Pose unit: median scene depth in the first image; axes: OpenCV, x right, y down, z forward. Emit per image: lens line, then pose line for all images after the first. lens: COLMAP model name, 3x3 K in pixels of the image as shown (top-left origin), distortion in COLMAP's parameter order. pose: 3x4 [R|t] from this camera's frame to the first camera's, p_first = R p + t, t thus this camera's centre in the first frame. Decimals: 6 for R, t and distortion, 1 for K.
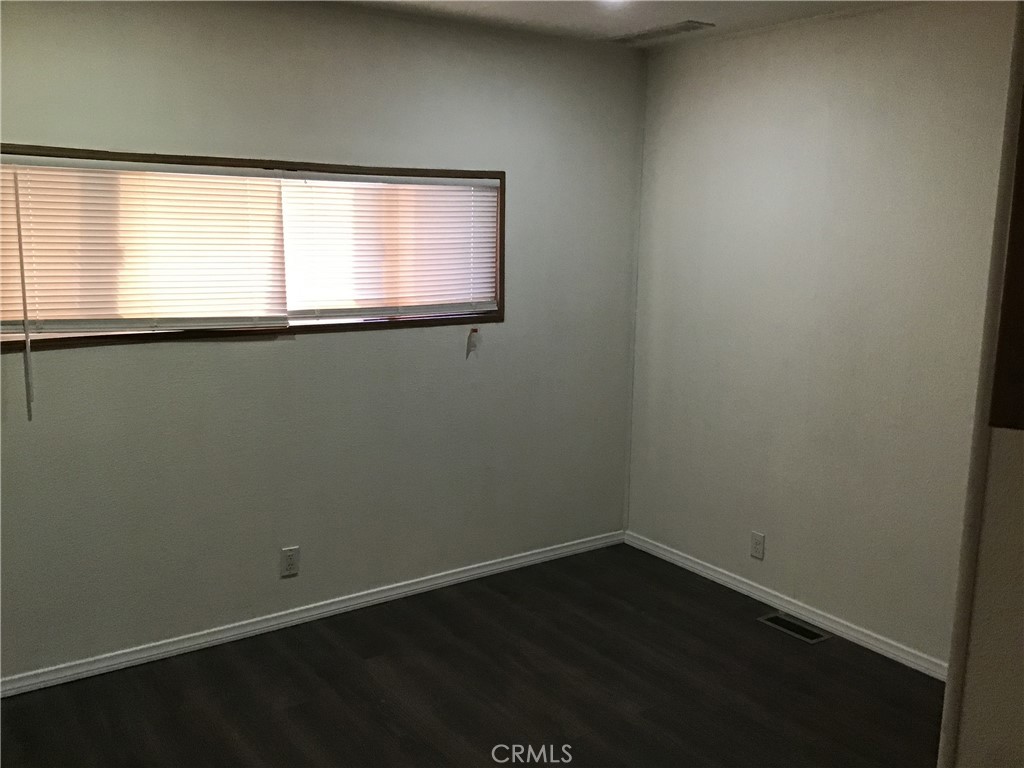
lens RADIAL K [[926.2, 0, 512.0], [0, 926.2, 384.0], [0, 0, 1]] dist [0.090132, -0.187558]
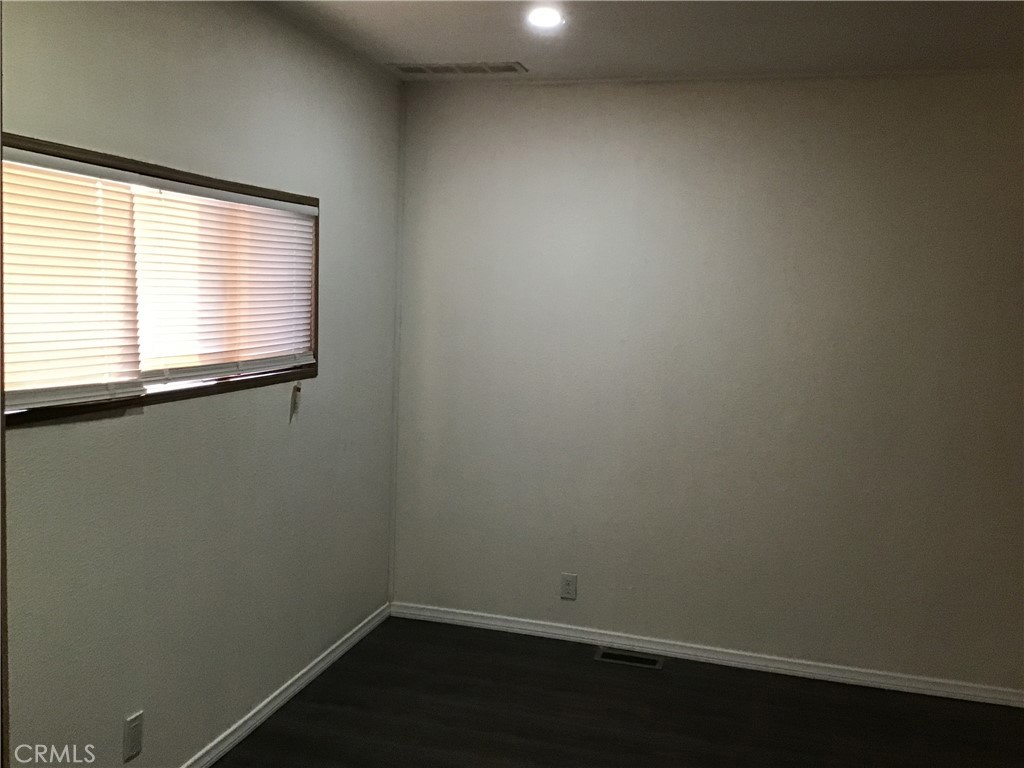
lens RADIAL K [[926.2, 0, 512.0], [0, 926.2, 384.0], [0, 0, 1]] dist [0.090132, -0.187558]
pose [[0.766648, -0.047825, 0.640284, -0.450817], [0.080547, 0.996508, -0.022011, -0.030585], [-0.636996, 0.068447, 0.767823, 0.270499]]
